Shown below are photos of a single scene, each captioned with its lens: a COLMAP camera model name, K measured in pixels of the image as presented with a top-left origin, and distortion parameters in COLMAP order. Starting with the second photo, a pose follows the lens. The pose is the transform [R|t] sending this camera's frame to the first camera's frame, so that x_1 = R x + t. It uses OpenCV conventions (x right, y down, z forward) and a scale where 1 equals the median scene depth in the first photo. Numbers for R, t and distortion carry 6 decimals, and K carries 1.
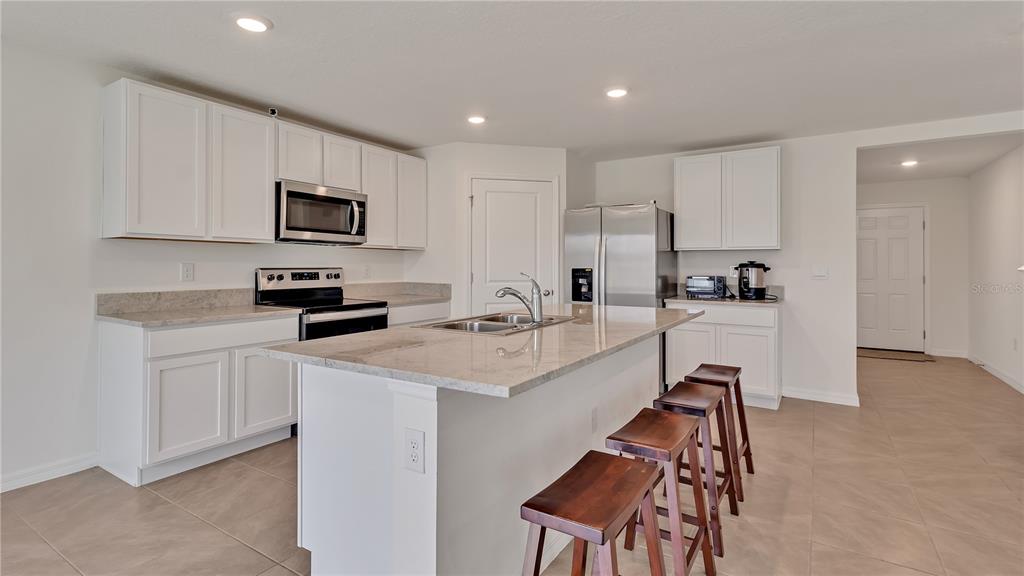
lens RADIAL K [[481.4, 0, 513.5], [0, 481.4, 259.3], [0, 0, 1]] dist [0.002380, -0.000403]
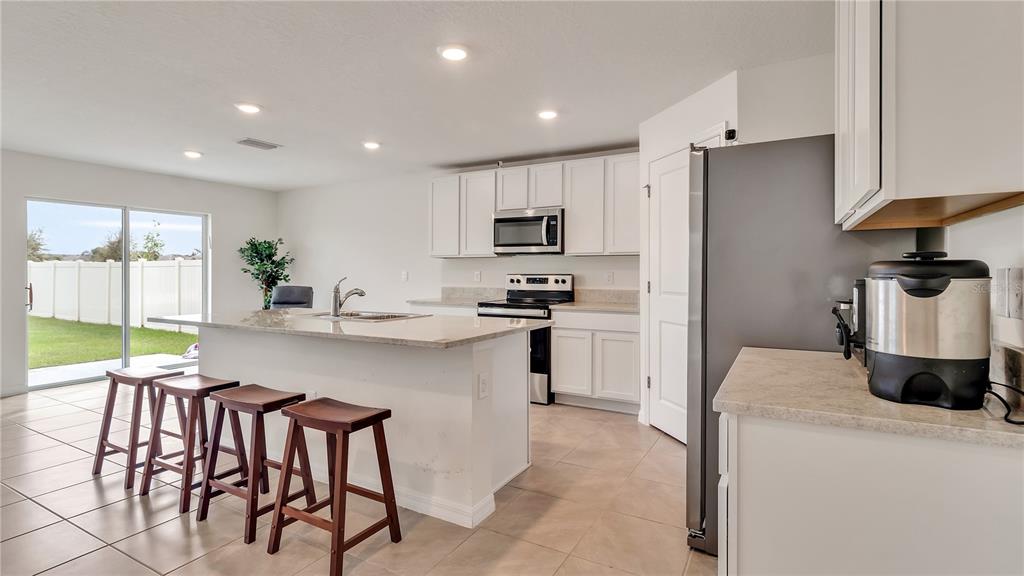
lens RADIAL K [[481.4, 0, 515.0], [0, 481.4, 271.5], [0, 0, 1]] dist [0.002380, -0.000403]
pose [[0.060116, -0.005992, -0.998173, 0.821739], [0.011708, 0.999917, -0.005297, 0.016799], [0.998123, -0.011368, 0.060182, 0.862592]]
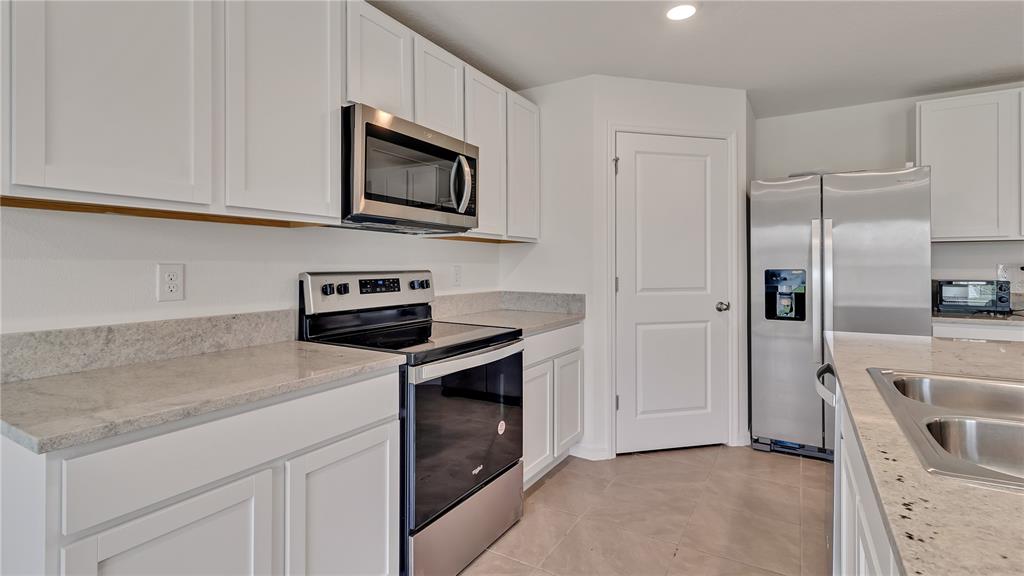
lens RADIAL K [[481.4, 0, 512.5], [0, 481.4, 261.1], [0, 0, 1]] dist [0.002380, -0.000403]
pose [[0.999637, -0.003625, 0.026706, -0.288886], [0.003521, 0.999986, 0.003933, 0.004176], [-0.026720, -0.003837, 0.999636, 0.422064]]
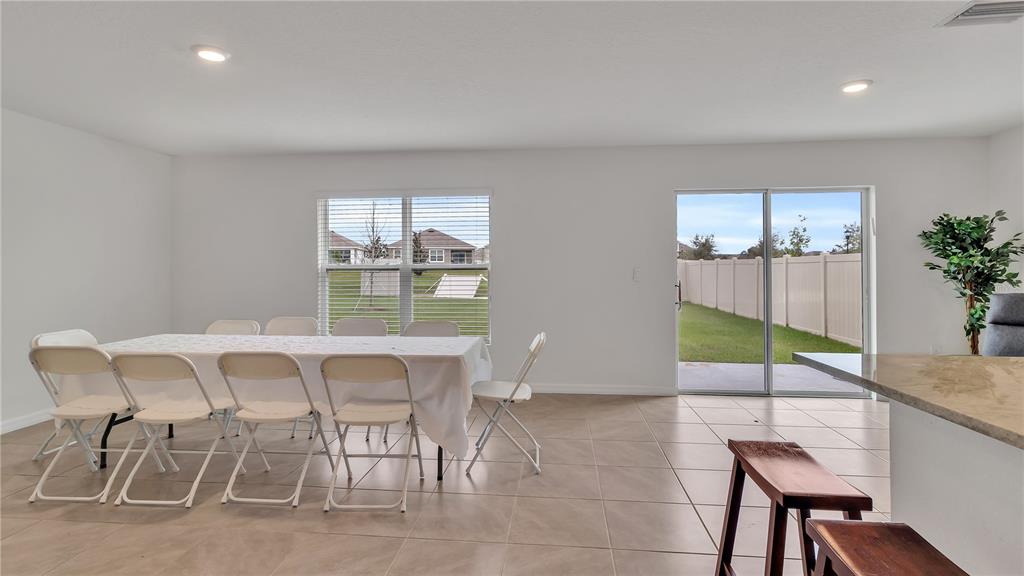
lens RADIAL K [[481.4, 0, 516.1], [0, 481.4, 264.4], [0, 0, 1]] dist [0.002380, -0.000403]
pose [[-0.895945, -0.007432, -0.444103, 0.406658], [0.002434, 0.999763, -0.021642, 0.010672], [0.444158, -0.020472, -0.895714, 0.582531]]
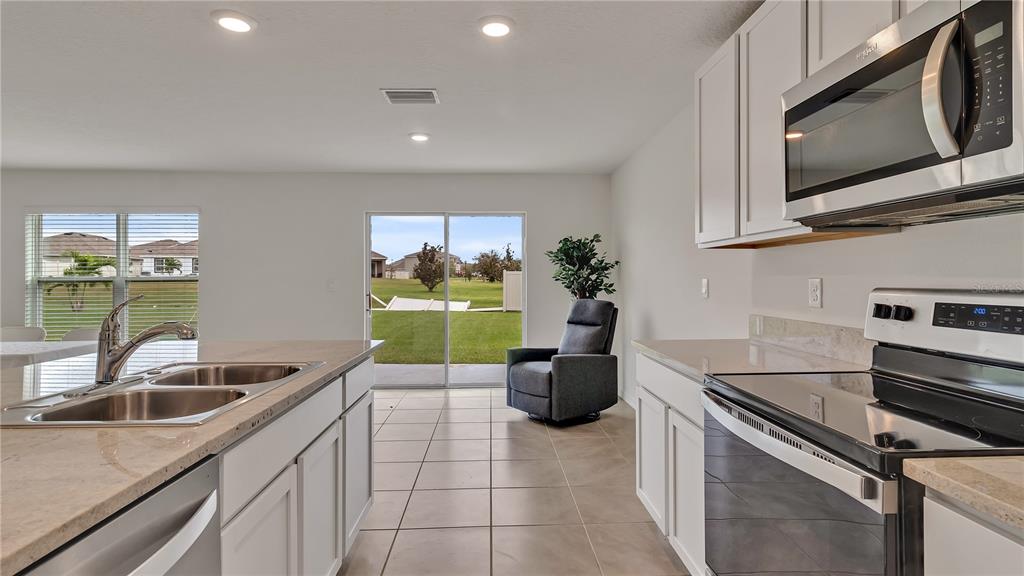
lens RADIAL K [[501.6, 0, 509.5], [0, 501.6, 277.7], [0, 0, 1]] dist [0.002637, -0.000048]
pose [[-0.825794, -0.003899, -0.563959, 0.000054], [0.005665, 0.999868, -0.015208, 0.012924], [0.563944, -0.015753, -0.825663, 1.093201]]
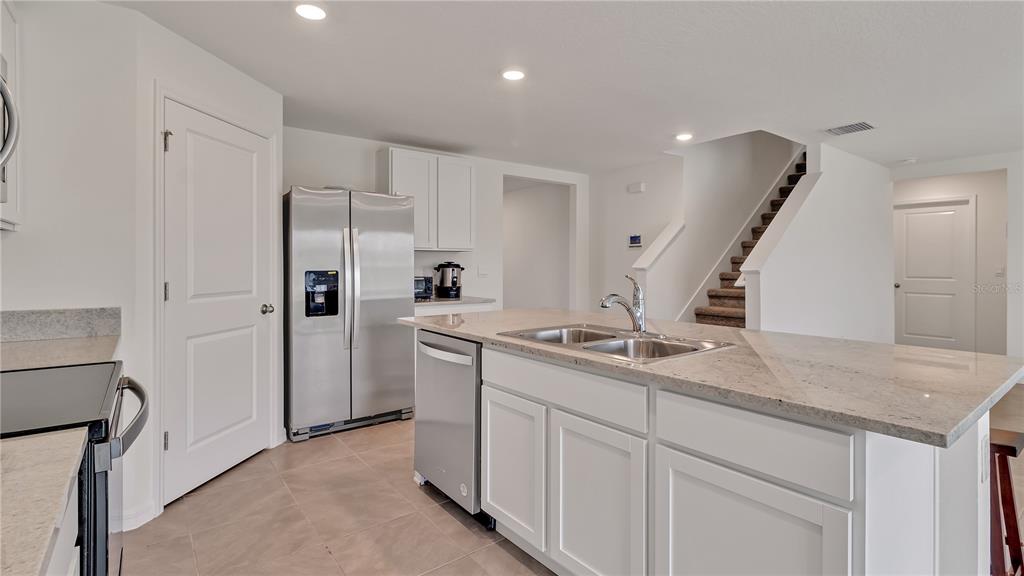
lens RADIAL K [[481.4, 0, 517.4], [0, 481.4, 264.5], [0, 0, 1]] dist [0.002380, -0.000403]
pose [[0.341357, -0.001438, 0.939933, -0.520339], [-0.008906, 0.999949, 0.004764, 0.004218], [-0.939891, -0.009998, 0.341327, 0.562511]]
